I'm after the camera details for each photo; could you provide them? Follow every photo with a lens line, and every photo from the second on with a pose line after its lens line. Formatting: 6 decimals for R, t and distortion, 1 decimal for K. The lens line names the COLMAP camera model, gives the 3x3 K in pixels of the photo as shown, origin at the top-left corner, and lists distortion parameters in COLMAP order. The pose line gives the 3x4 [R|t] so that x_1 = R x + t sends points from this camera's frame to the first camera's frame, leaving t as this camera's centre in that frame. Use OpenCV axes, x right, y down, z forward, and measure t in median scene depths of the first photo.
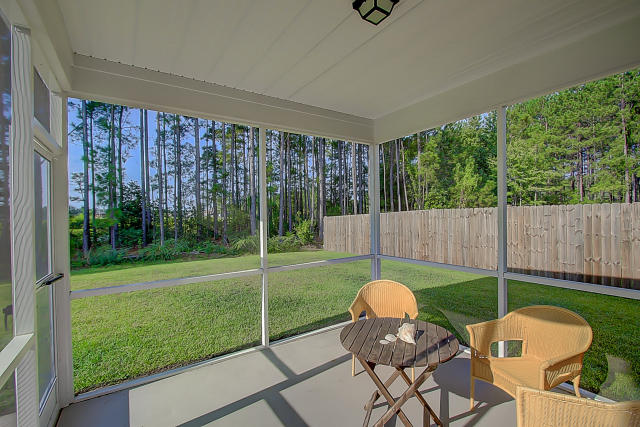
lens RADIAL K [[293.3, 0, 320.0], [0, 293.3, 213.5], [0, 0, 1]] dist [-0.017345, 0.000257]
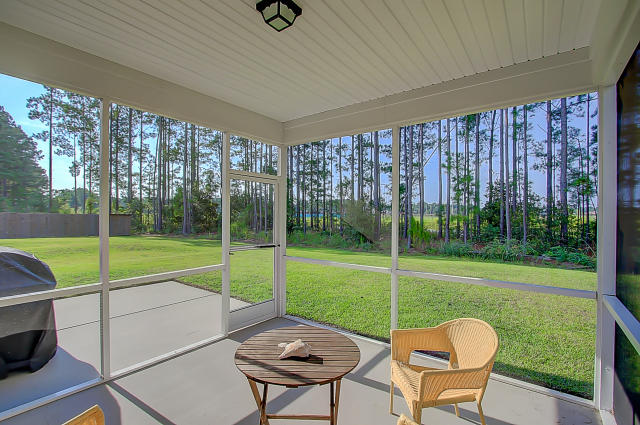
lens RADIAL K [[293.3, 0, 320.0], [0, 293.3, 212.5], [0, 0, 1]] dist [-0.017345, 0.000257]
pose [[0.326103, 0.015987, -0.945199, 0.672838], [-0.008829, 0.999865, 0.013866, -0.020588], [0.945293, 0.003823, 0.326200, 0.437042]]
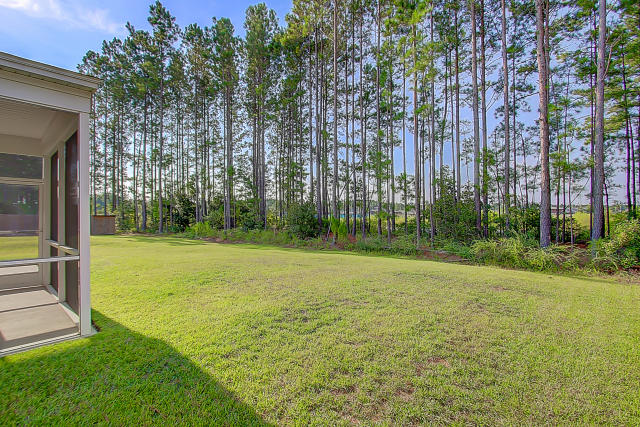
lens RADIAL K [[293.3, 0, 320.0], [0, 293.3, 213.5], [0, 0, 1]] dist [-0.017345, 0.000257]
pose [[0.253453, 0.018365, -0.967173, 1.514872], [0.006192, 0.999769, 0.020606, -0.018939], [0.967328, -0.011211, 0.253280, 1.913735]]
